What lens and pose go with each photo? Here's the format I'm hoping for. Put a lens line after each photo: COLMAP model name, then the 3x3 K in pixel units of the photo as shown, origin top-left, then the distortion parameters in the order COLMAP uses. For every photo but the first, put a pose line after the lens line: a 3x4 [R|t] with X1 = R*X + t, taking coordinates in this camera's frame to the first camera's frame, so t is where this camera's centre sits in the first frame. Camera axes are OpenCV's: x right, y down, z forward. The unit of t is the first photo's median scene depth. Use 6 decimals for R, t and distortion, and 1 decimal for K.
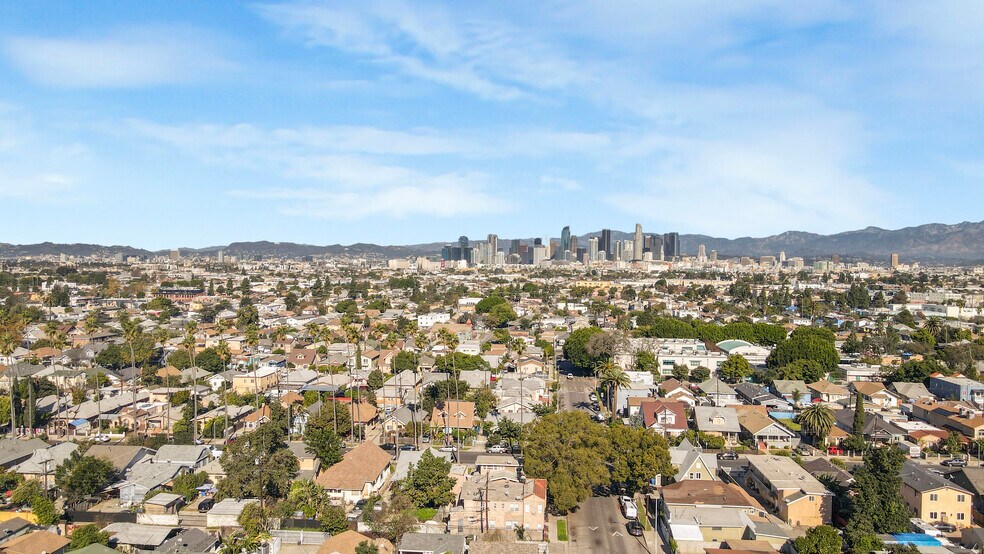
lens RADIAL K [[724.8, 0, 486.0], [0, 724.8, 279.3], [0, 0, 1]] dist [0.009598, 0.006748]
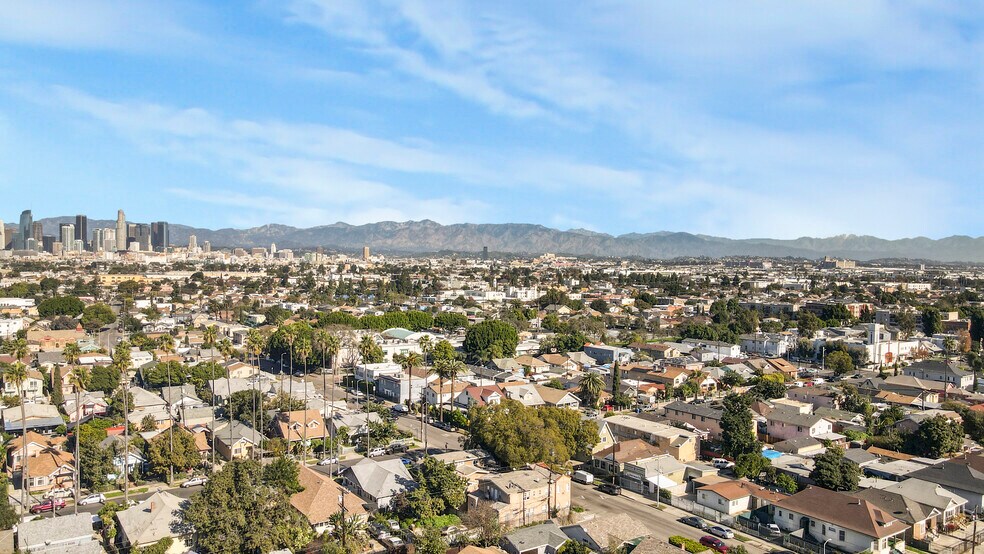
lens RADIAL K [[724.8, 0, 486.0], [0, 724.8, 279.3], [0, 0, 1]] dist [0.009598, 0.006748]
pose [[0.772877, -0.017219, 0.634322, -0.343618], [0.009504, 0.999834, 0.015562, -0.006431], [-0.634484, -0.005999, 0.772912, 0.117788]]
